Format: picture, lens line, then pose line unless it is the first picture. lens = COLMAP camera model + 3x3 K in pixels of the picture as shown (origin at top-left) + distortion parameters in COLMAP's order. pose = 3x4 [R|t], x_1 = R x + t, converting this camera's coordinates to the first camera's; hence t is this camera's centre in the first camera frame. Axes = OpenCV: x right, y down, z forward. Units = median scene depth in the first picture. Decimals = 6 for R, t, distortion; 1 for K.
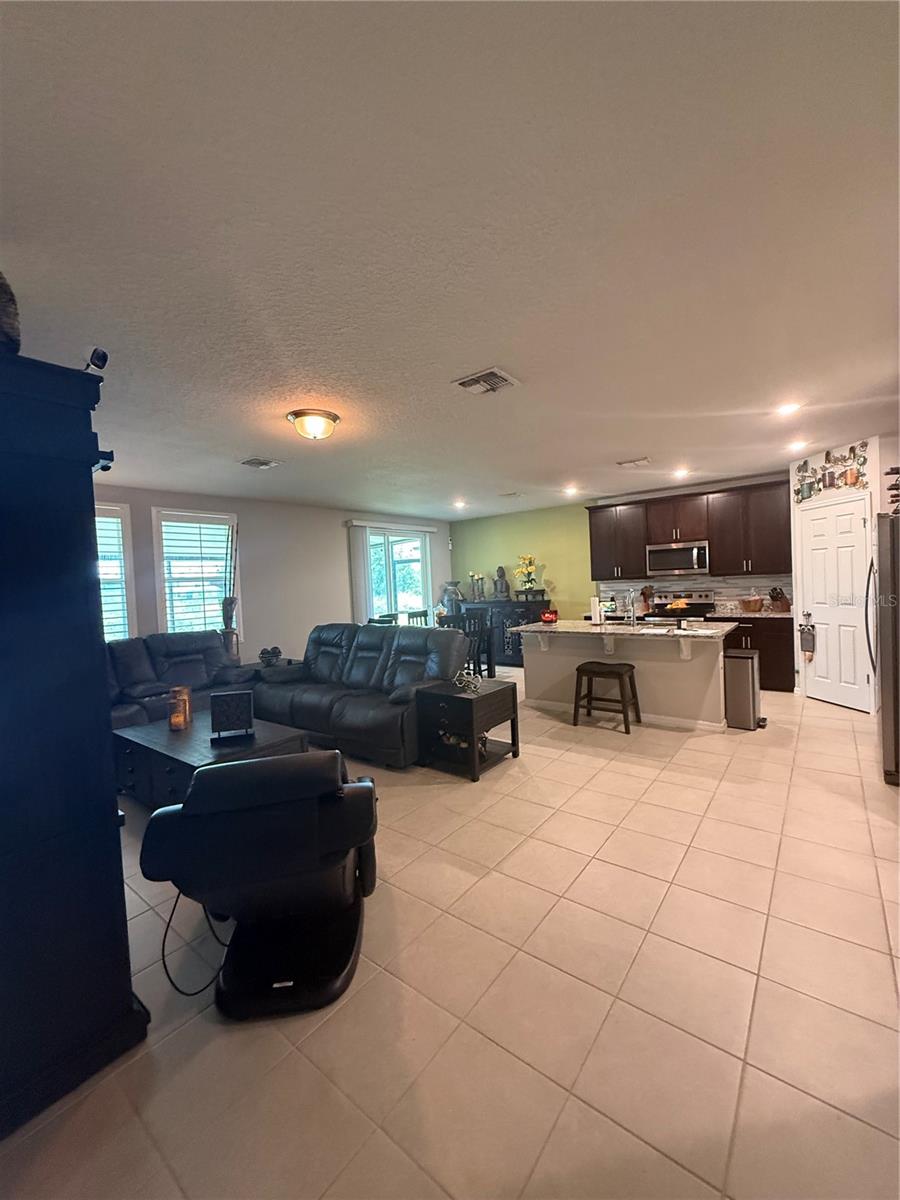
lens RADIAL K [[475.0, 0, 450.0], [0, 475.0, 600.0], [0, 0, 1]] dist [-0.002028, -0.000220]
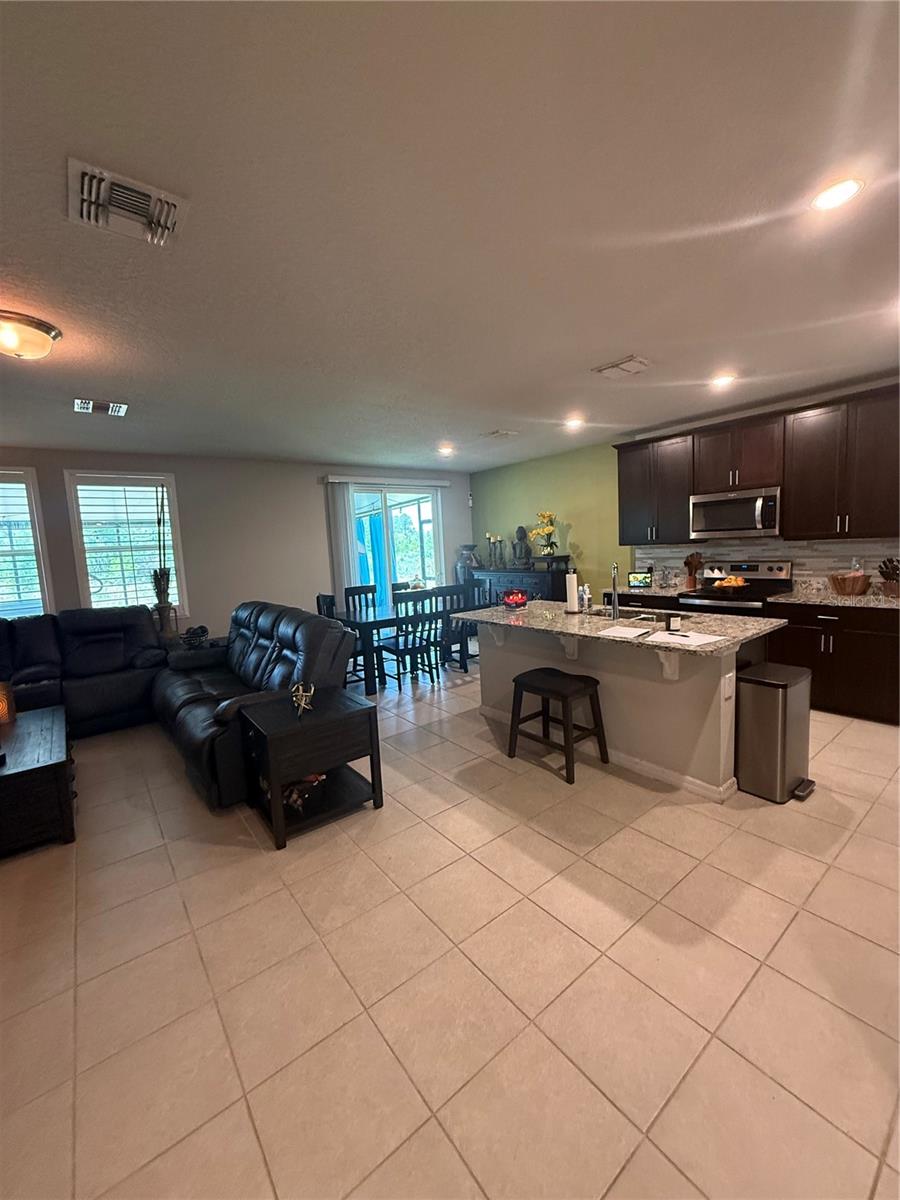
lens RADIAL K [[475.0, 0, 450.0], [0, 475.0, 600.0], [0, 0, 1]] dist [-0.002028, -0.000220]
pose [[0.970820, 0.023524, -0.238653, 0.258365], [-0.001436, 0.995730, 0.092307, -0.027591], [0.239805, -0.089270, 0.966708, 0.235290]]
